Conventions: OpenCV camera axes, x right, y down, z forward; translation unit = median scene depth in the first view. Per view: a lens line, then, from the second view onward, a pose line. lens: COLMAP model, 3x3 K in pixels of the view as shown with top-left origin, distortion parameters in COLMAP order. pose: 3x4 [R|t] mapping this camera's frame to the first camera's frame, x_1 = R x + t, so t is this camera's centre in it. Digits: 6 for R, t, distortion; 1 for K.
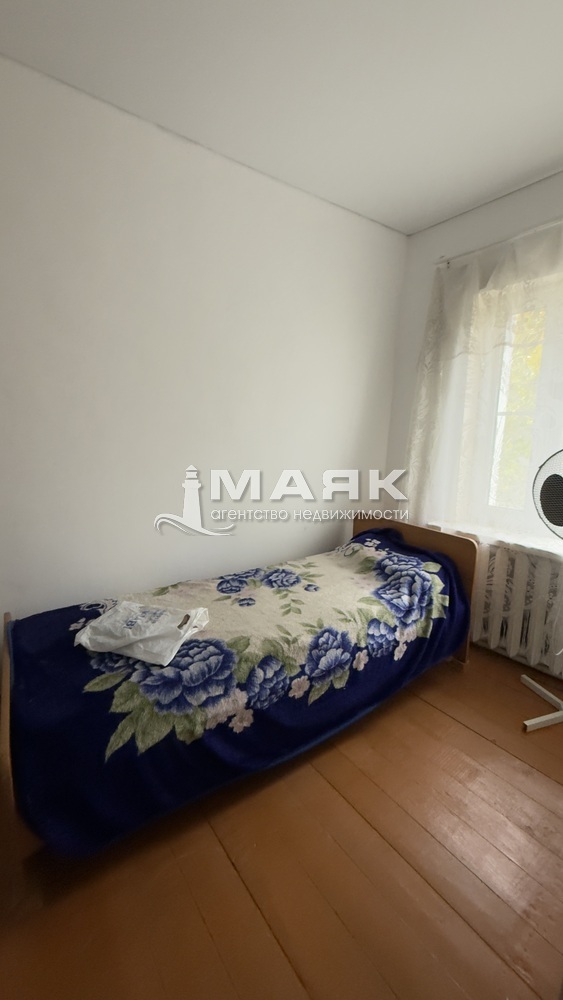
lens RADIAL K [[400.7, 0, 281.5], [0, 400.7, 500.0], [0, 0, 1]] dist [0.000178, -0.000038]
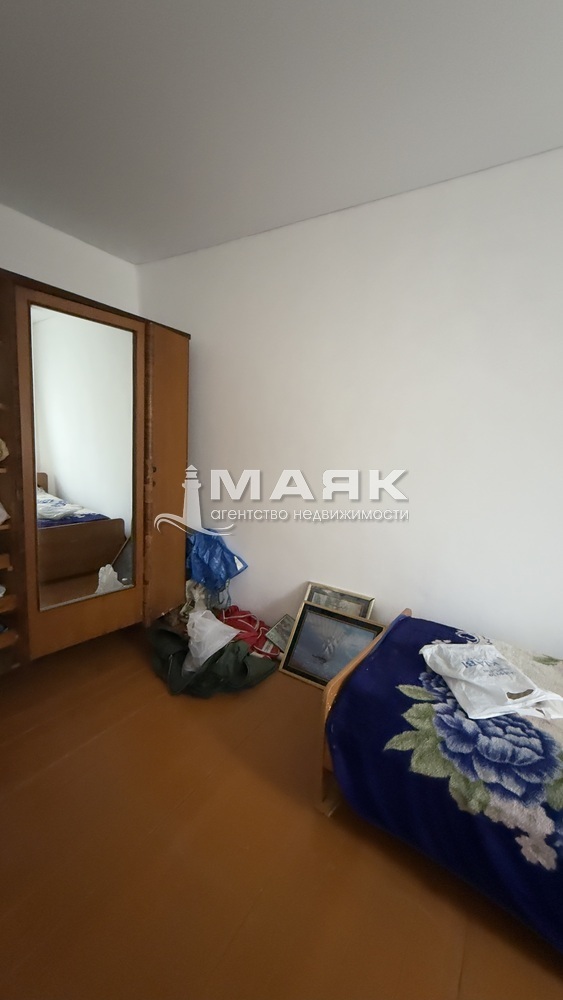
lens RADIAL K [[400.7, 0, 281.5], [0, 400.7, 500.0], [0, 0, 1]] dist [0.000178, -0.000038]
pose [[0.342338, 0.139893, -0.929104, 0.364324], [-0.220155, 0.973268, 0.065424, -0.054131], [0.913420, 0.182150, 0.363985, 0.144293]]
